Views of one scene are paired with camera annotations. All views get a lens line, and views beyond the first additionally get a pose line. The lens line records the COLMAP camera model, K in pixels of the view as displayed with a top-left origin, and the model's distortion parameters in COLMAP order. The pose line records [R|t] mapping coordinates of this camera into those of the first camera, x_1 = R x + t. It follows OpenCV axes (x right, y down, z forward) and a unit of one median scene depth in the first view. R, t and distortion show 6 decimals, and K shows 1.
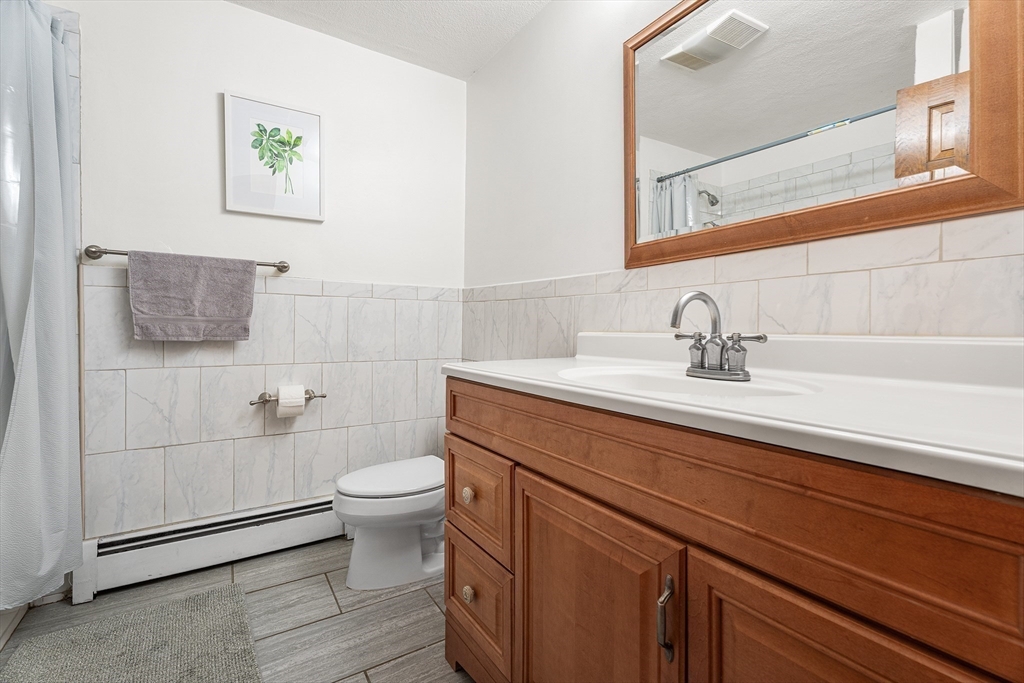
lens RADIAL K [[463.7, 0, 510.8], [0, 463.7, 319.3], [0, 0, 1]] dist [-0.000791, 0.000076]
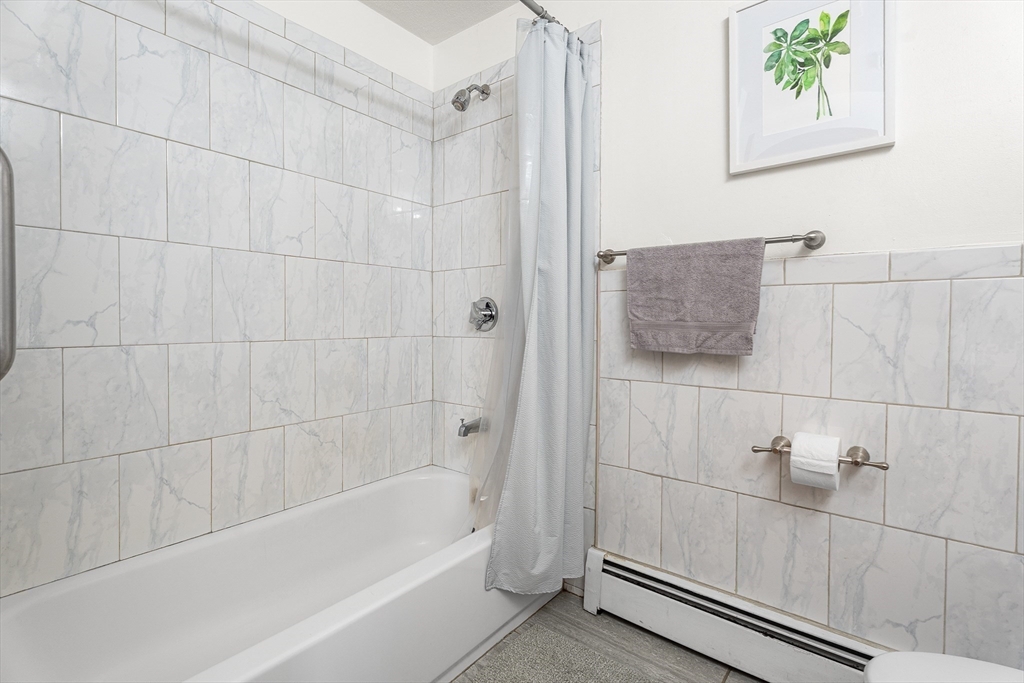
lens RADIAL K [[464.7, 0, 512.7], [0, 464.7, 330.0], [0, 0, 1]] dist [0.001358, 0.000236]
pose [[0.330214, 0.008243, -0.943870, -0.038601], [0.008674, 0.999893, 0.011767, -0.003867], [0.943866, -0.012073, 0.330107, 0.446907]]
